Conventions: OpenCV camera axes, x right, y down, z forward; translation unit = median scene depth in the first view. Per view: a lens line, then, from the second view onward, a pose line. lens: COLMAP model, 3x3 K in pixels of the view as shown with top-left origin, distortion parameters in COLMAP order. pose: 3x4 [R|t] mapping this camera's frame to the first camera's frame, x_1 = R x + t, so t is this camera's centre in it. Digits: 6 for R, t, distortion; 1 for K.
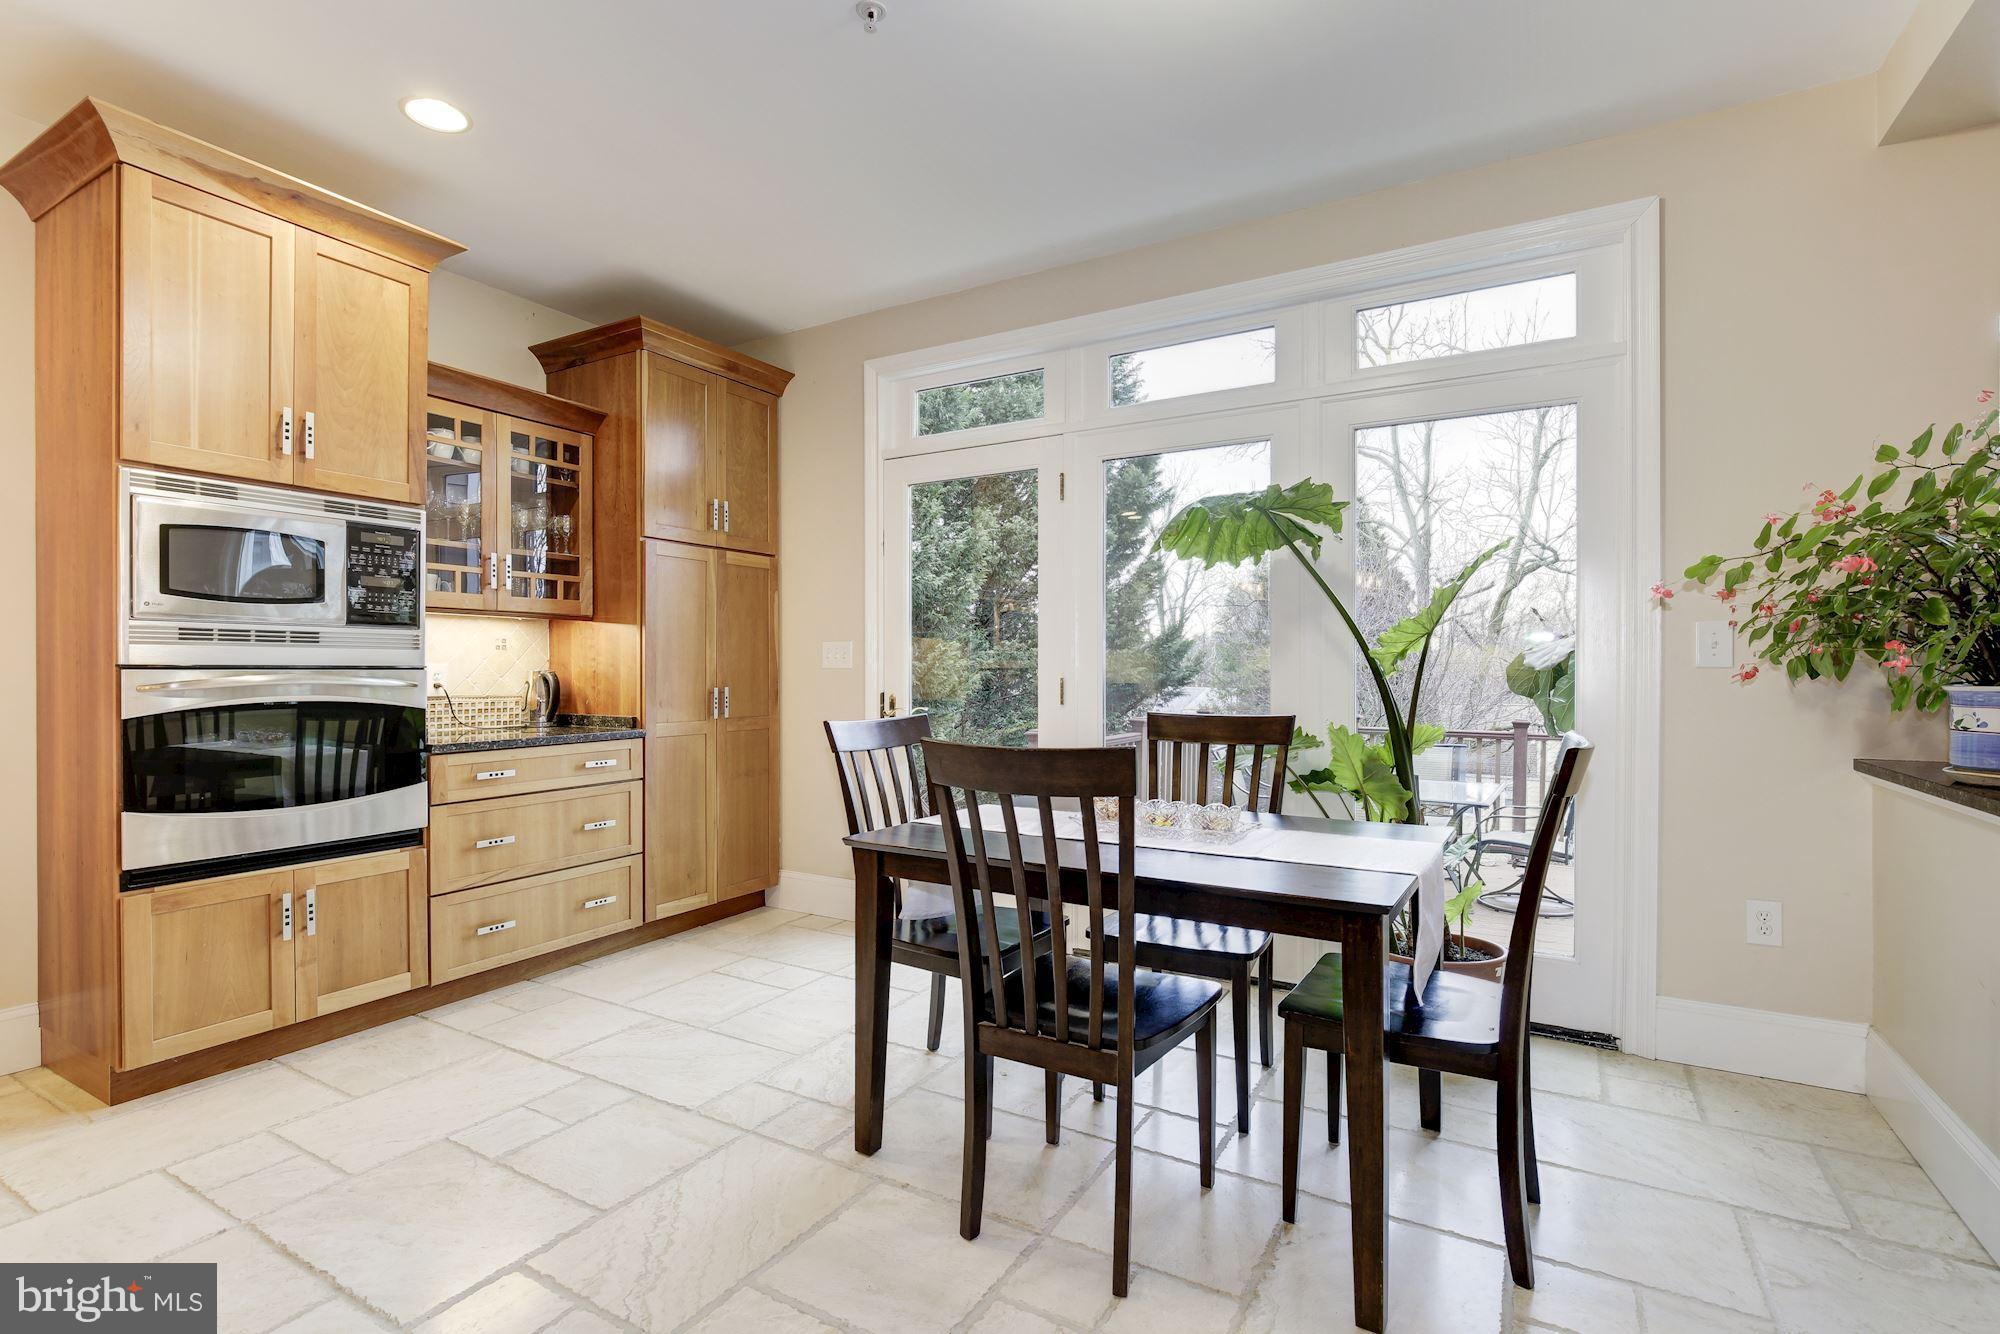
lens RADIAL K [[909.1, 0, 1009.4], [0, 909.1, 676.6], [0, 0, 1]] dist [-0.013523, 0.000675]
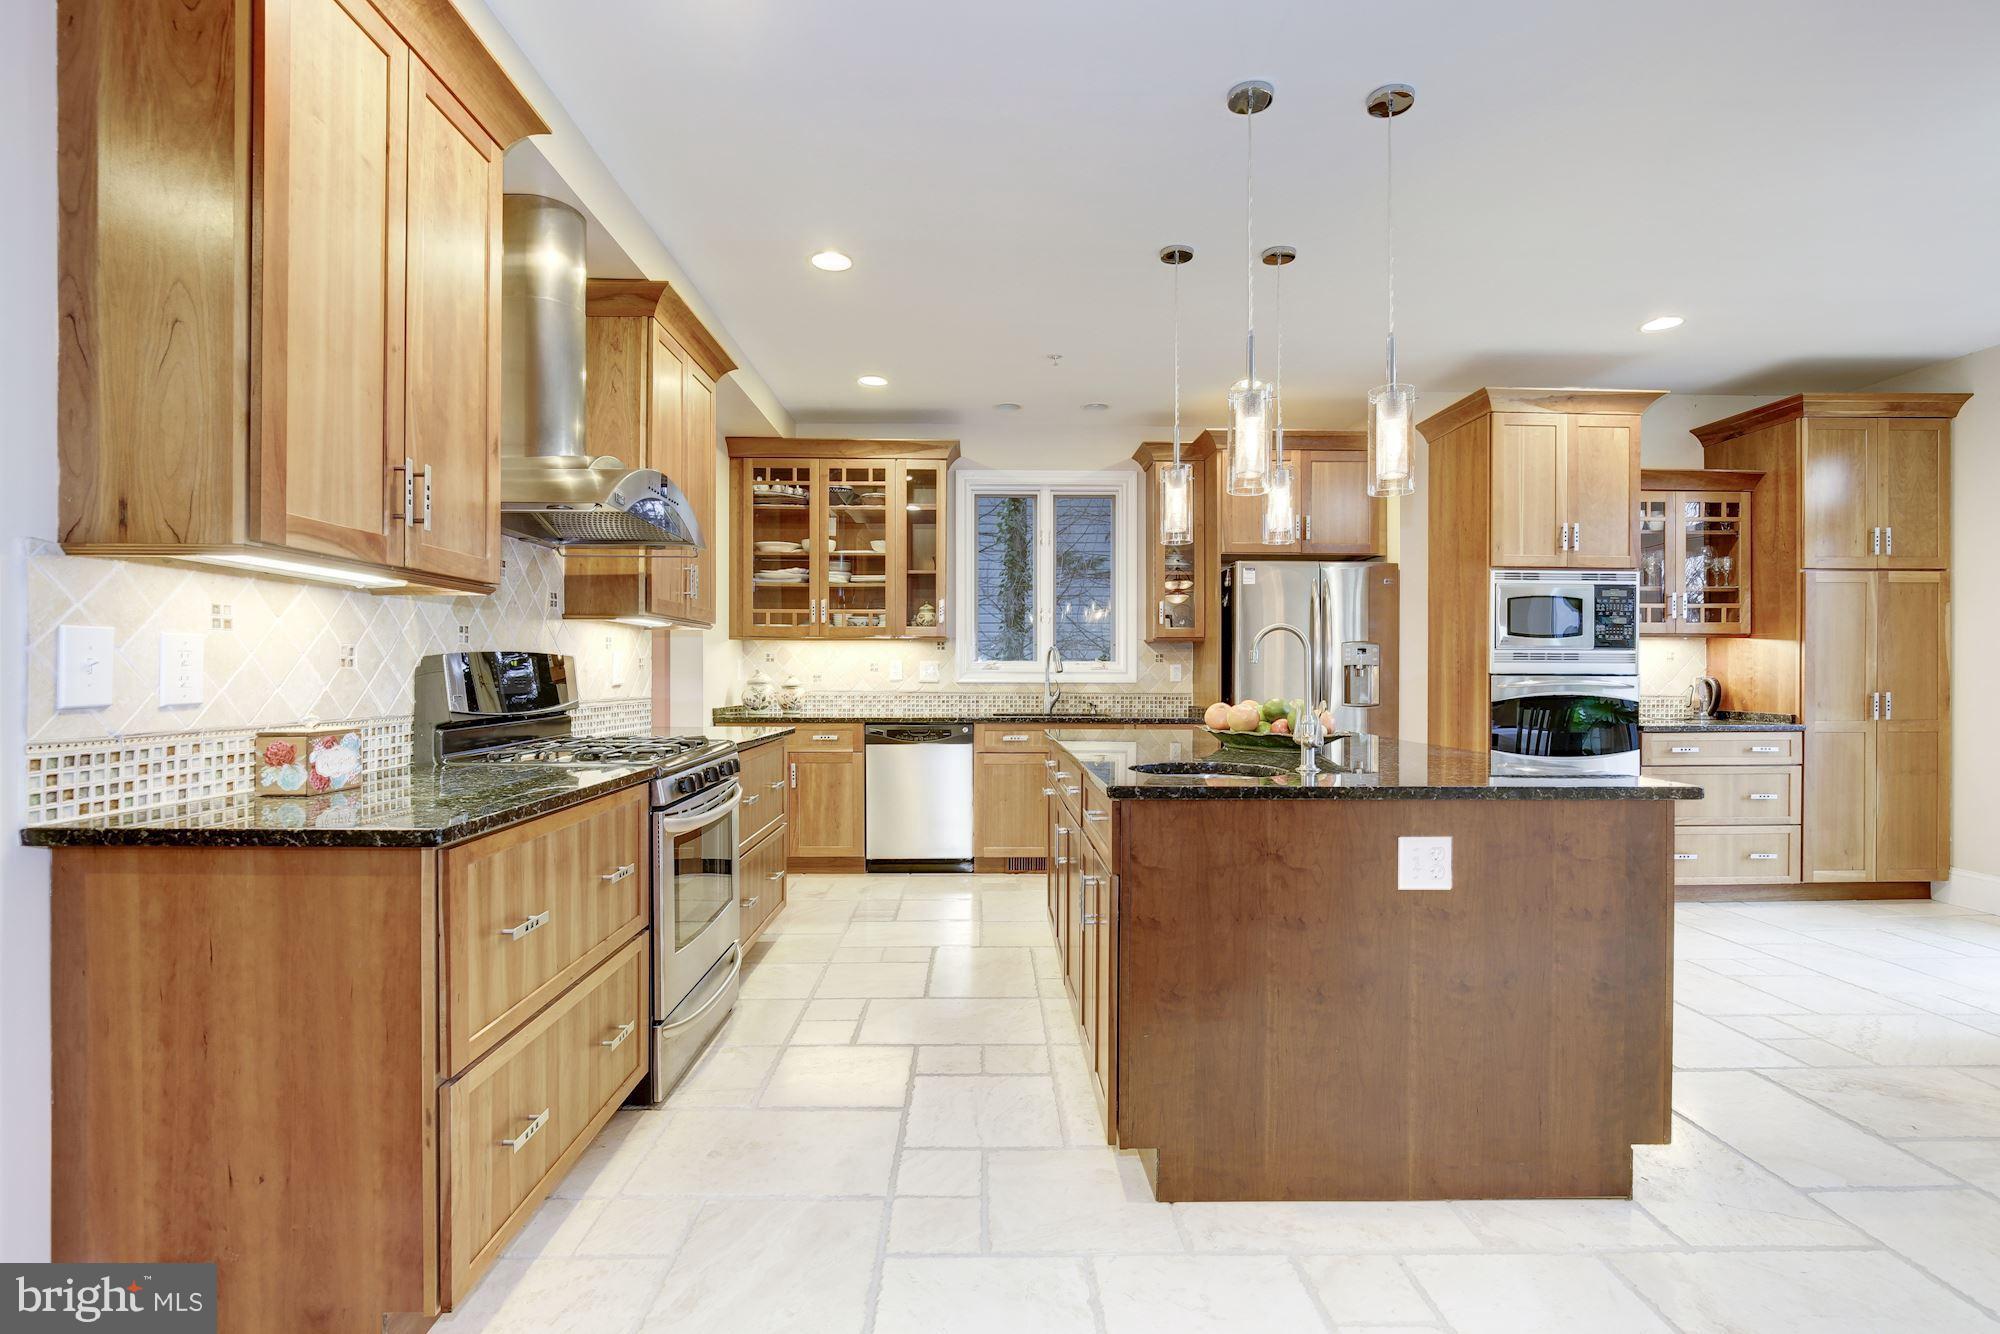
lens RADIAL K [[909.1, 0, 1009.4], [0, 909.1, 676.6], [0, 0, 1]] dist [-0.013523, 0.000675]
pose [[0.510837, 0.003183, -0.859671, 0.095541], [-0.009559, 0.999952, -0.001978, 0.005088], [0.859624, 0.009228, 0.510843, -0.544919]]
